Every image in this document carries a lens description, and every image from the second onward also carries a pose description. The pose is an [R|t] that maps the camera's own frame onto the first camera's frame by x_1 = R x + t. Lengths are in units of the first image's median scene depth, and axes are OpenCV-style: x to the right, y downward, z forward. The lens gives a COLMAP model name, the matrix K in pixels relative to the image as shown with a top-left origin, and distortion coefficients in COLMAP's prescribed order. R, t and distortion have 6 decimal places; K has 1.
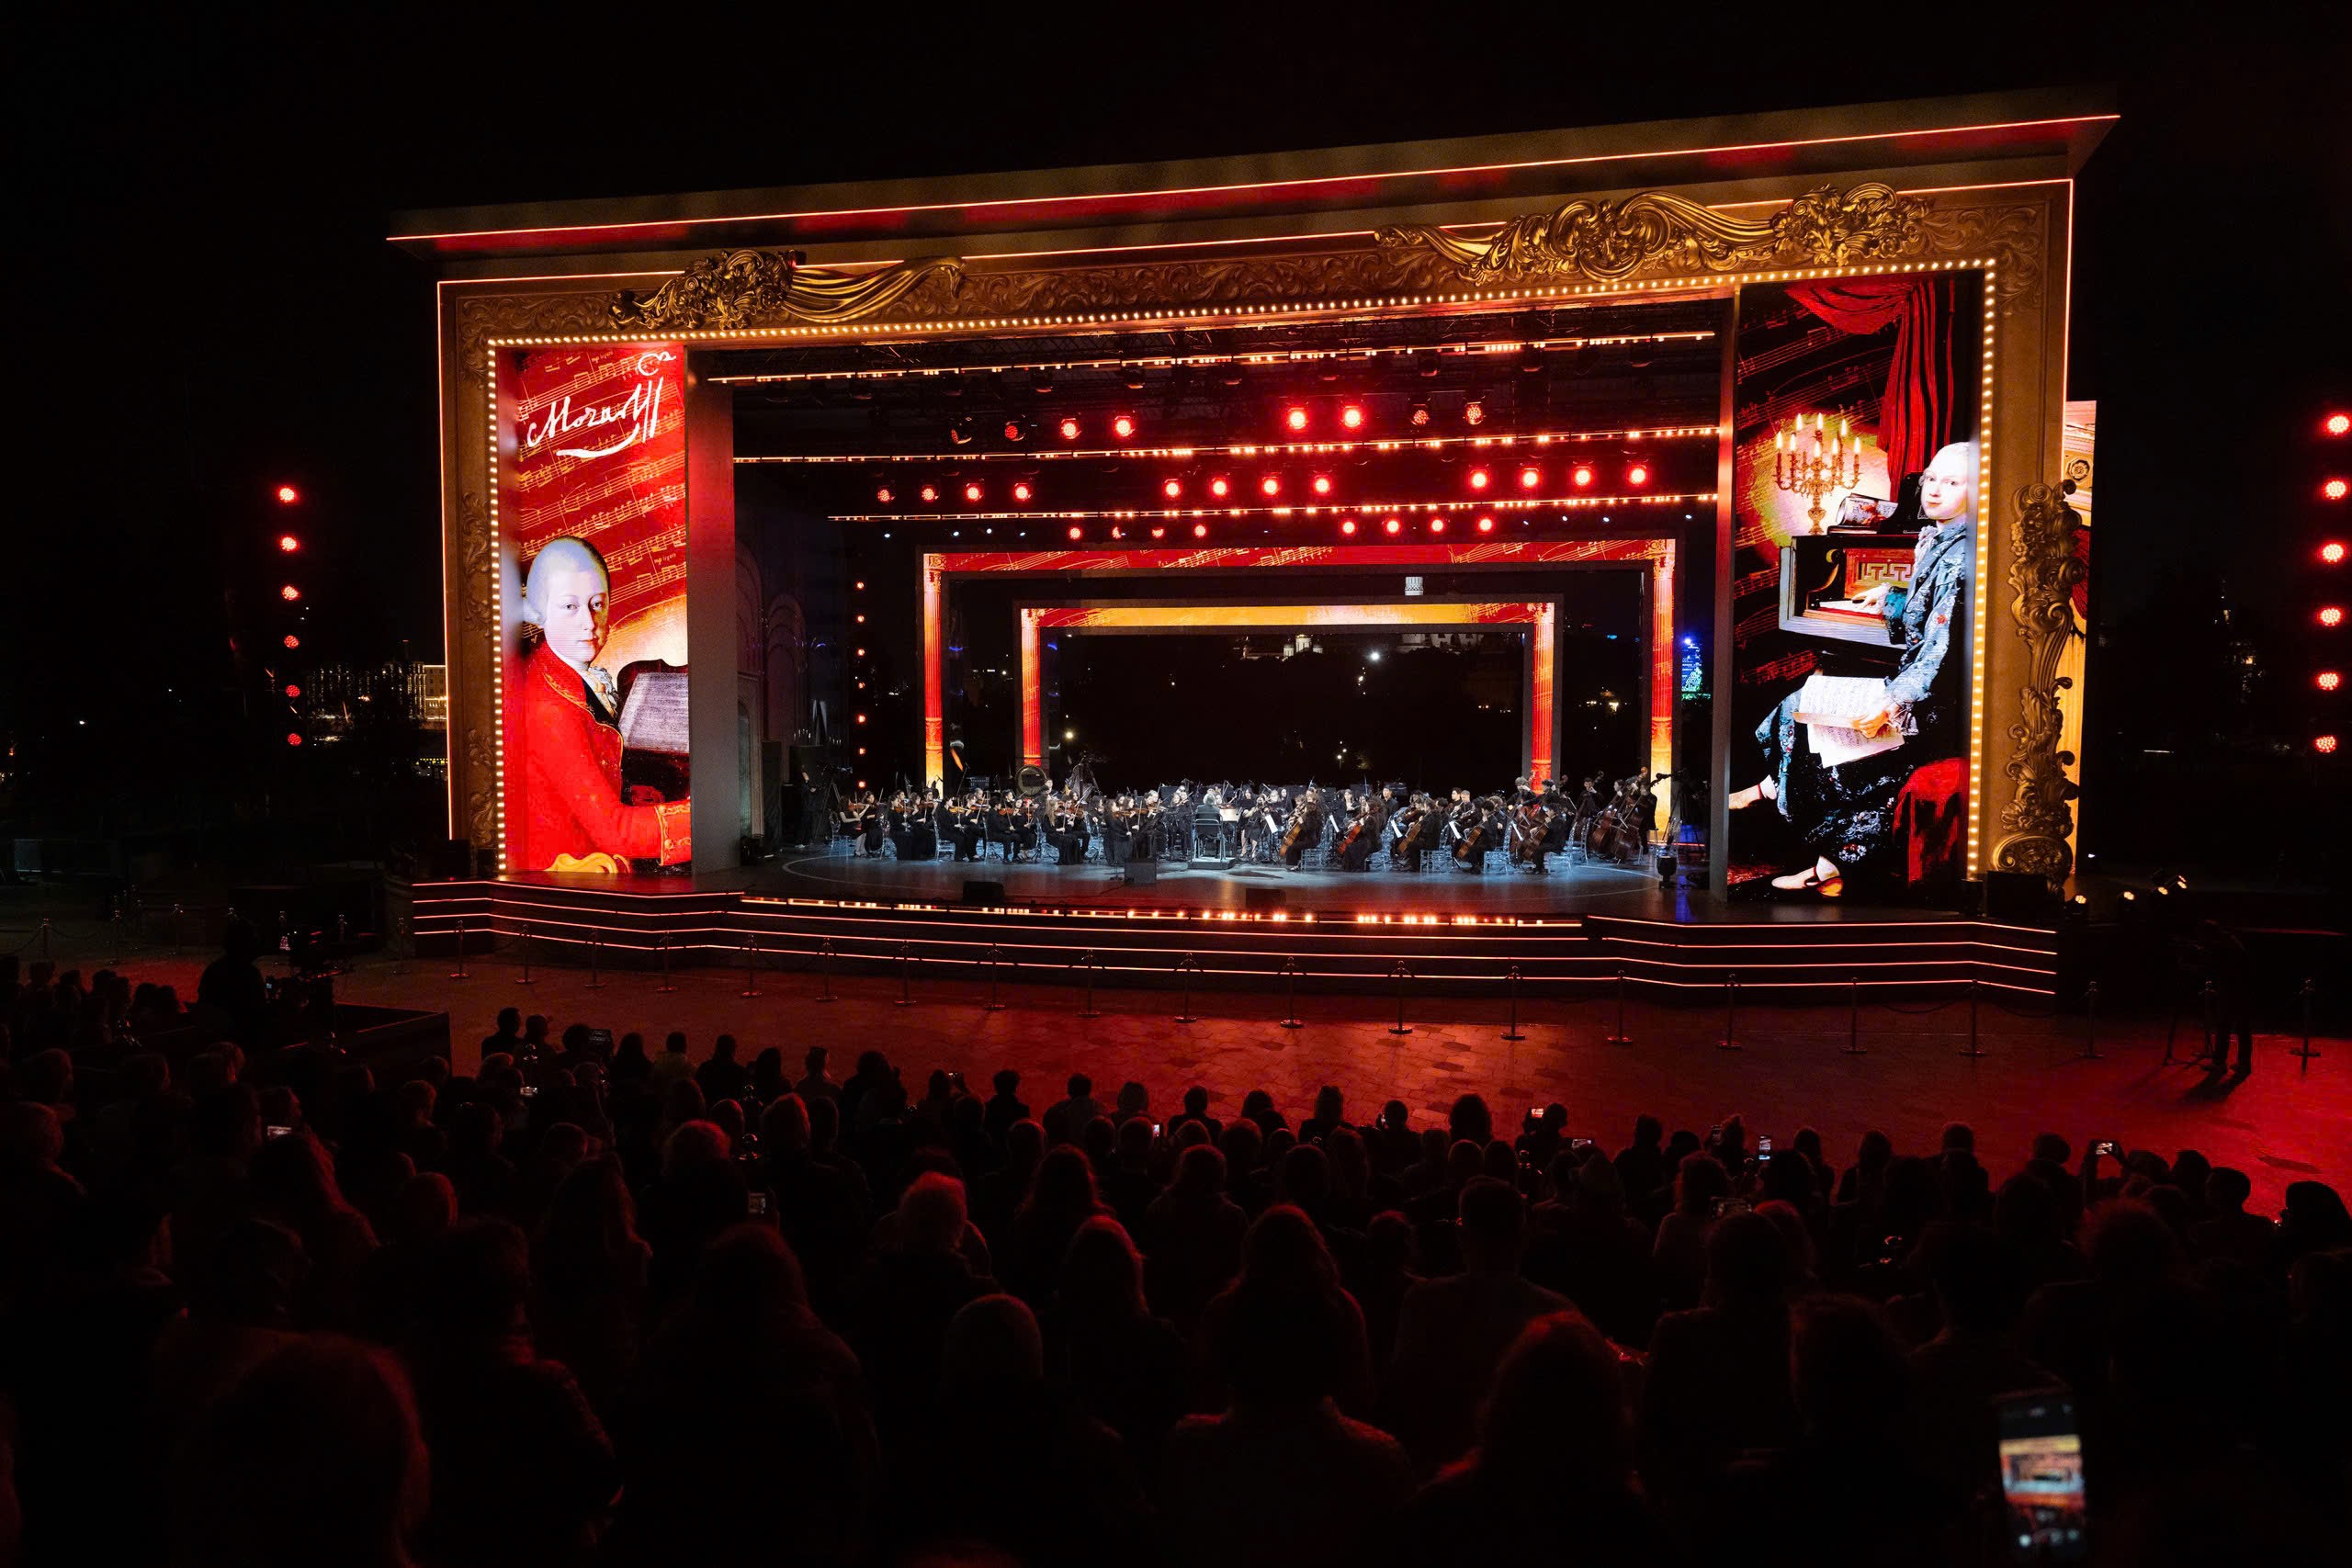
lens RADIAL K [[1557.3, 0, 1176.0], [0, 1557.3, 784.0], [0, 0, 1]] dist [0.001238, -0.002083]
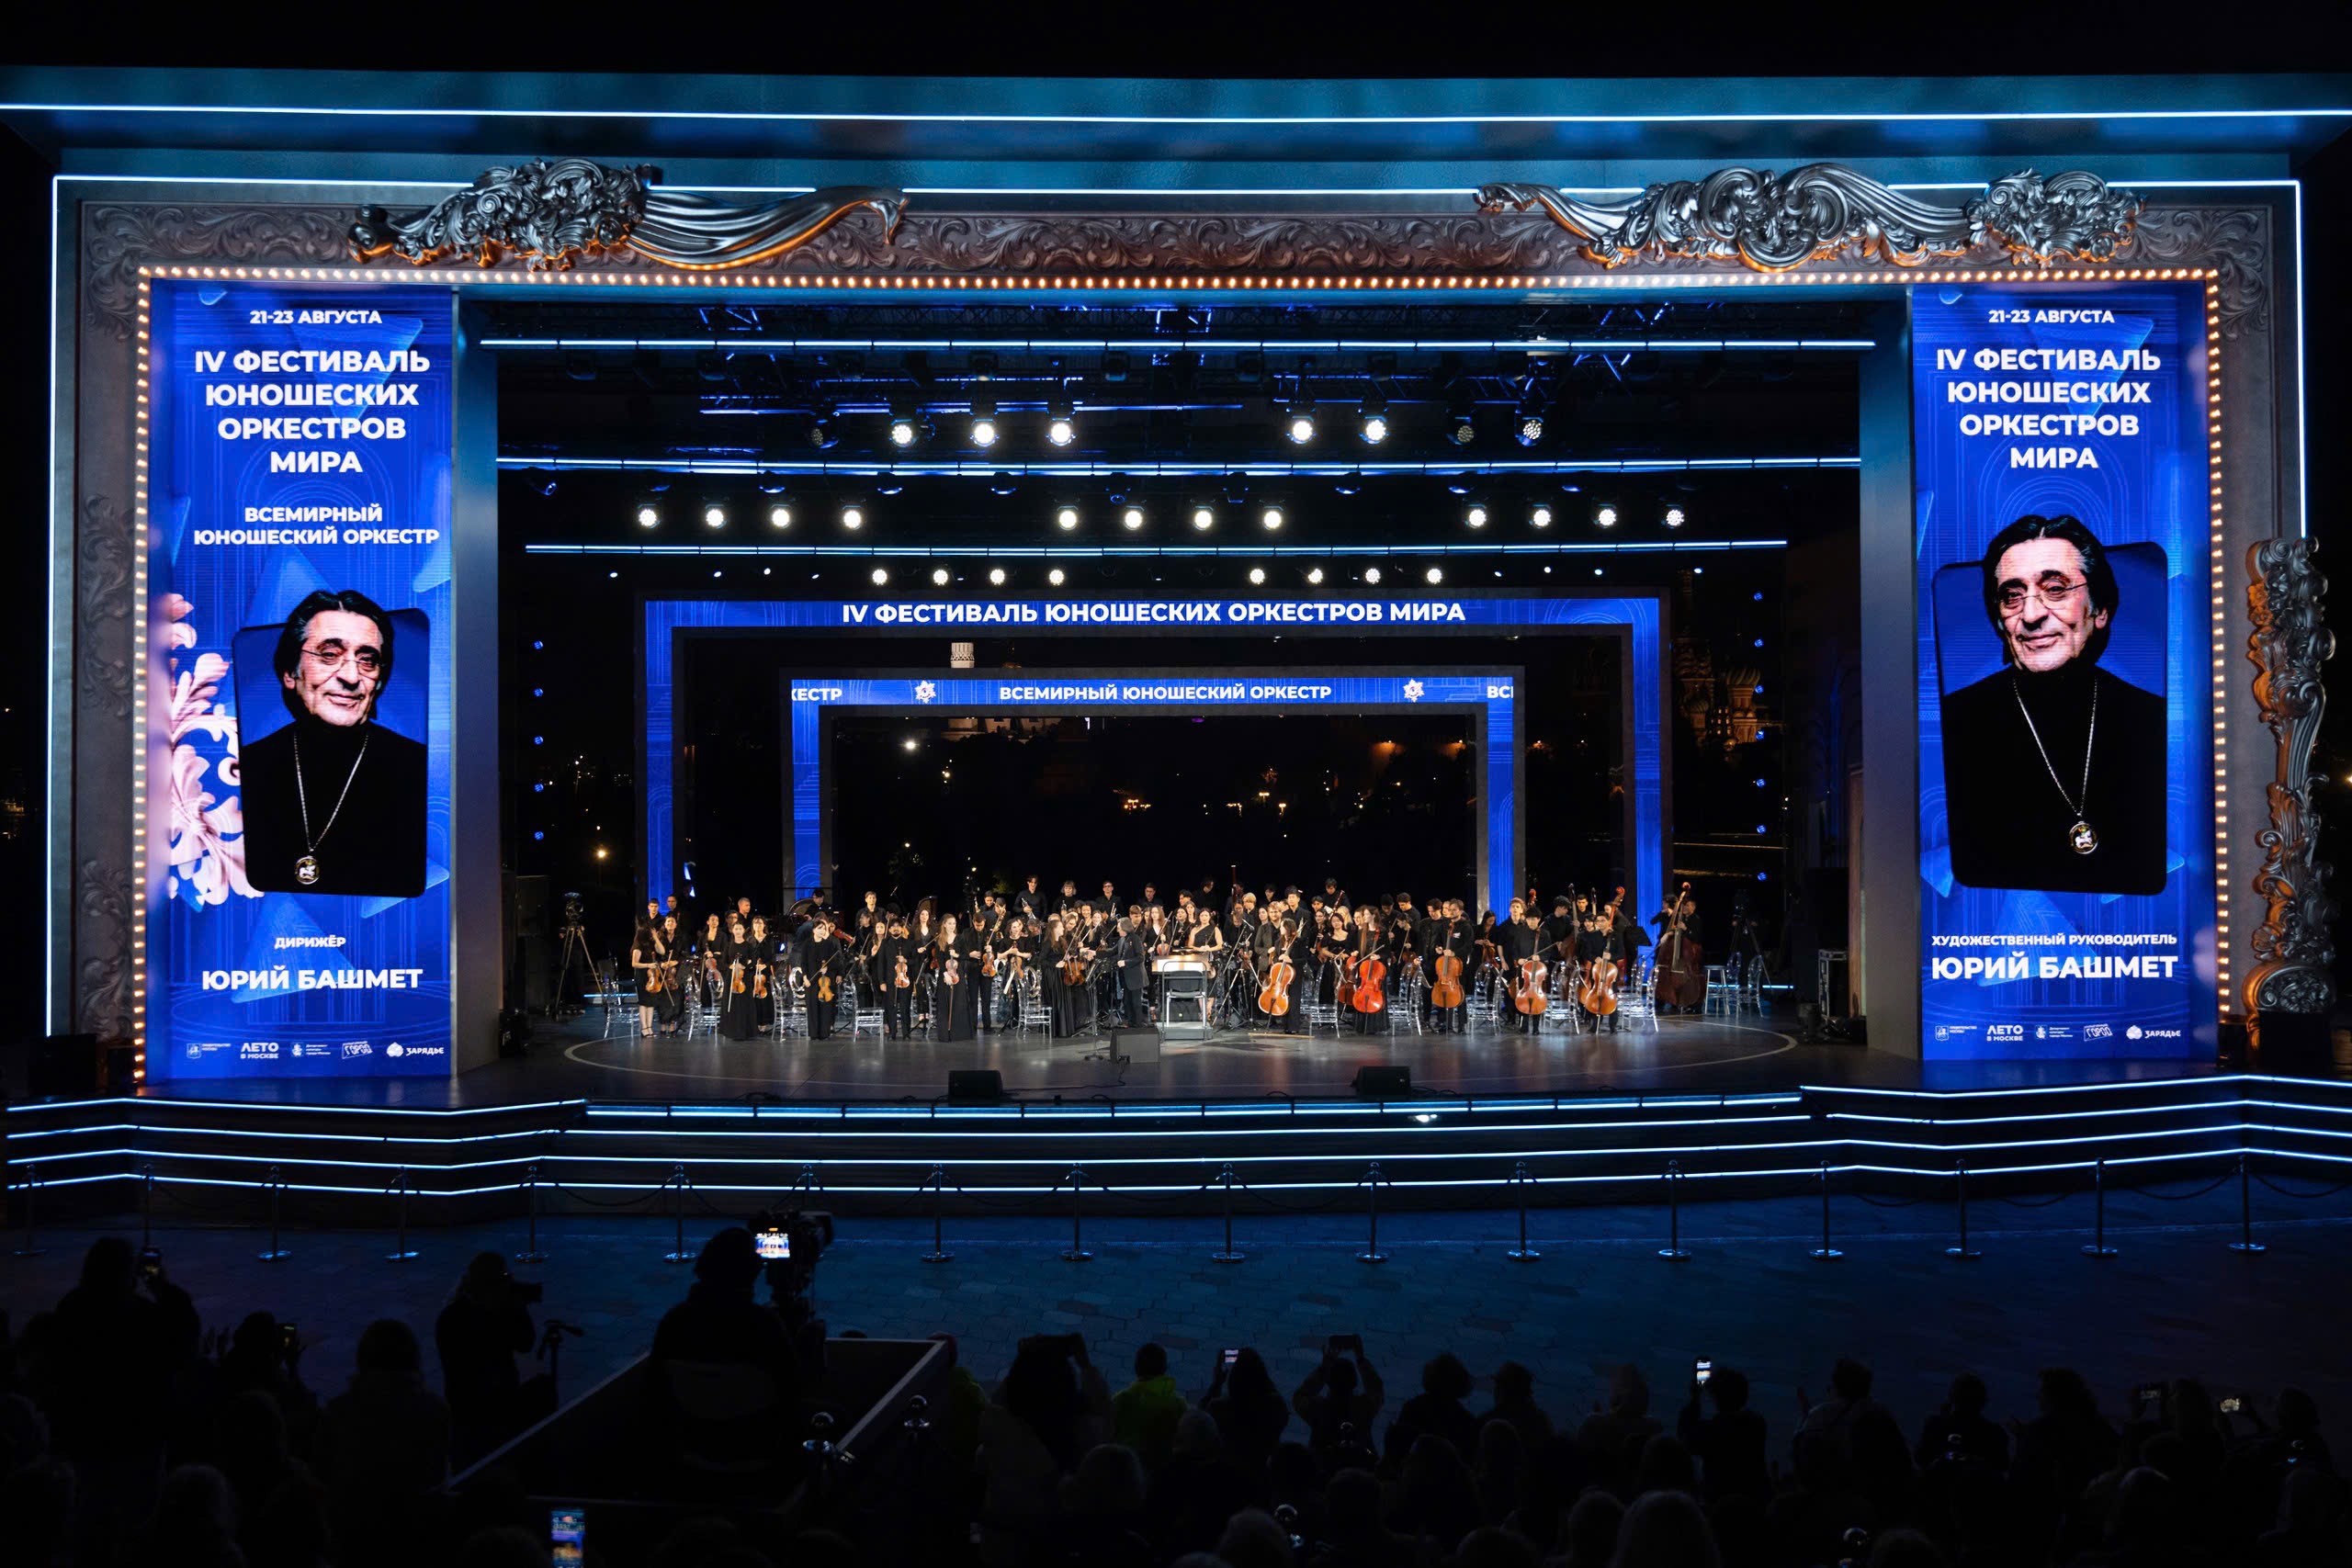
lens RADIAL K [[2058.9, 0, 1158.9], [0, 2058.9, 768.7], [0, 0, 1]] dist [-0.003066, 0.004230]
pose [[0.971164, -0.002883, 0.238396, -0.248596], [0.019794, 0.997450, -0.068570, -0.006594], [-0.237591, 0.071312, 0.968744, 0.077806]]
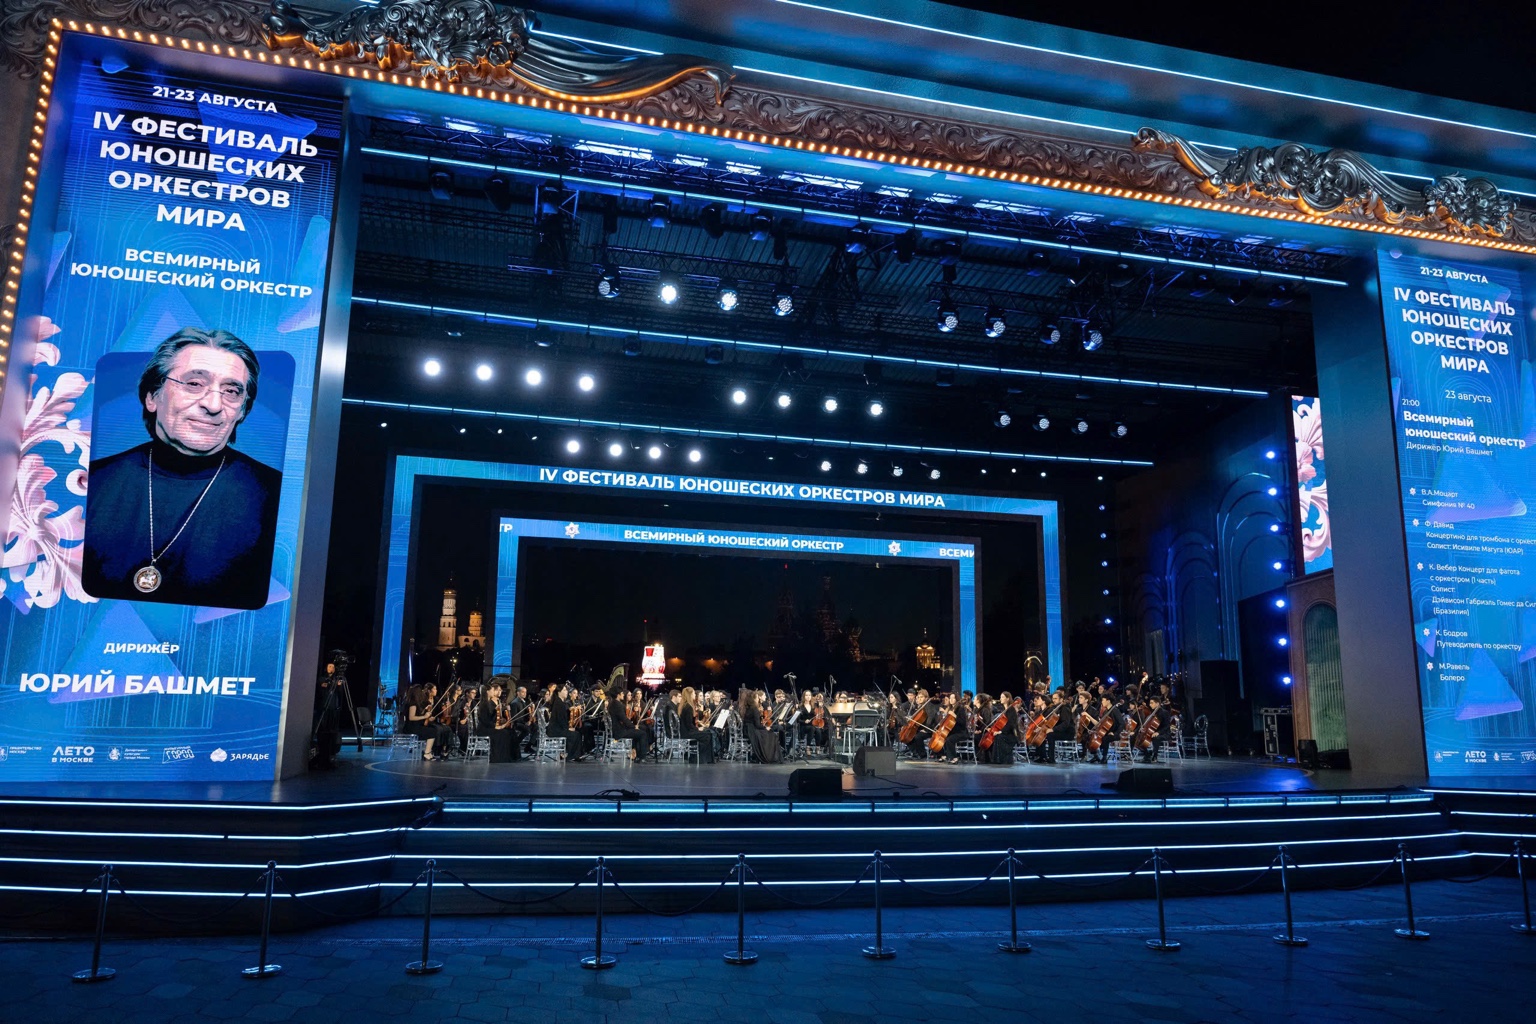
lens RADIAL K [[1017.1, 0, 768.0], [0, 1017.1, 512.0], [0, 0, 1]] dist [0.001238, -0.002083]
pose [[0.895236, 0.093352, 0.435704, -0.353230], [0.008475, 0.974064, -0.226112, 0.050010], [-0.445511, 0.206117, 0.871226, 0.526520]]
